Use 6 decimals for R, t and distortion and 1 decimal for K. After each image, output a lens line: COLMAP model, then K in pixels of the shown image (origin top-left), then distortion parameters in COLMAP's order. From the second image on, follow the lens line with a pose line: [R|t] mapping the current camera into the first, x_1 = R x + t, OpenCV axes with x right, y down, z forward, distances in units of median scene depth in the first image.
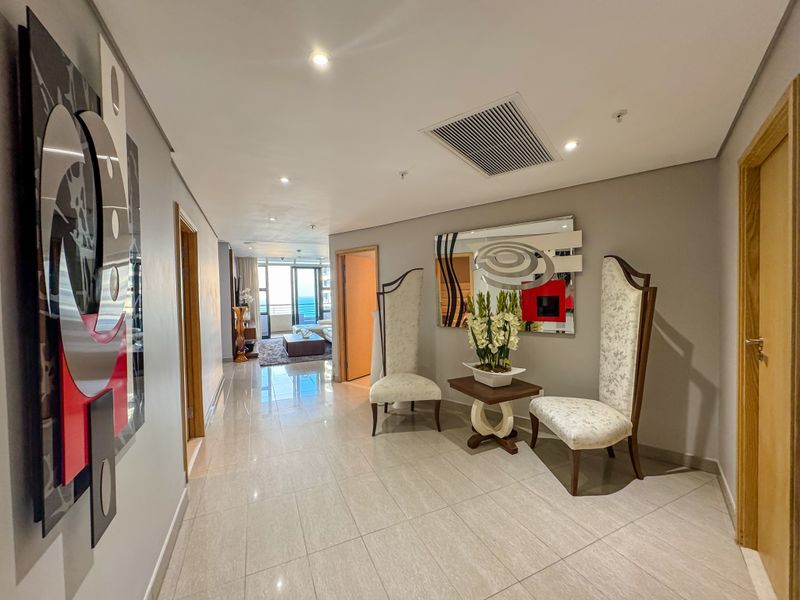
lens RADIAL K [[318.9, 0, 400.1], [0, 318.9, 299.3], [0, 0, 1]] dist [0.008977, -0.000056]
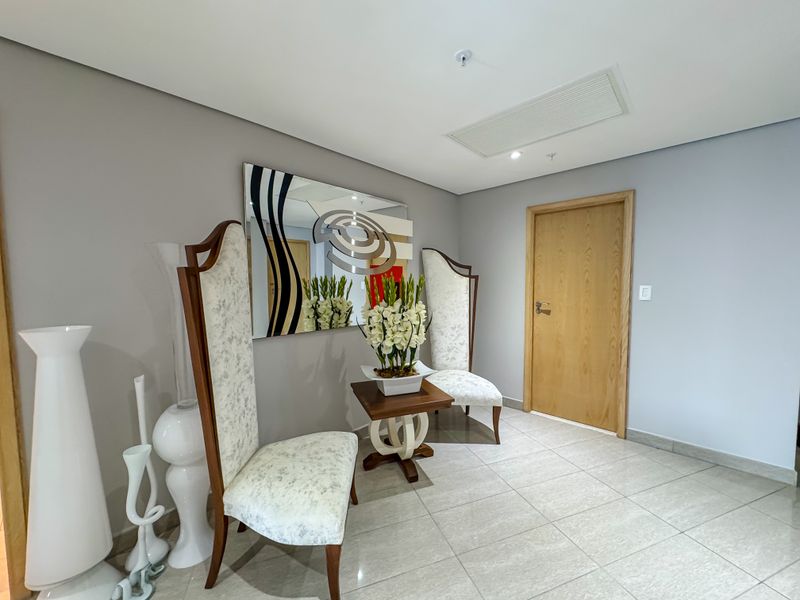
lens RADIAL K [[318.9, 0, 400.1], [0, 318.9, 299.3], [0, 0, 1]] dist [0.008977, -0.000056]
pose [[0.075294, -0.033697, 0.996592, -0.547332], [0.026826, 0.999136, 0.031756, 0.011797], [-0.996801, 0.024343, 0.076132, 1.022825]]
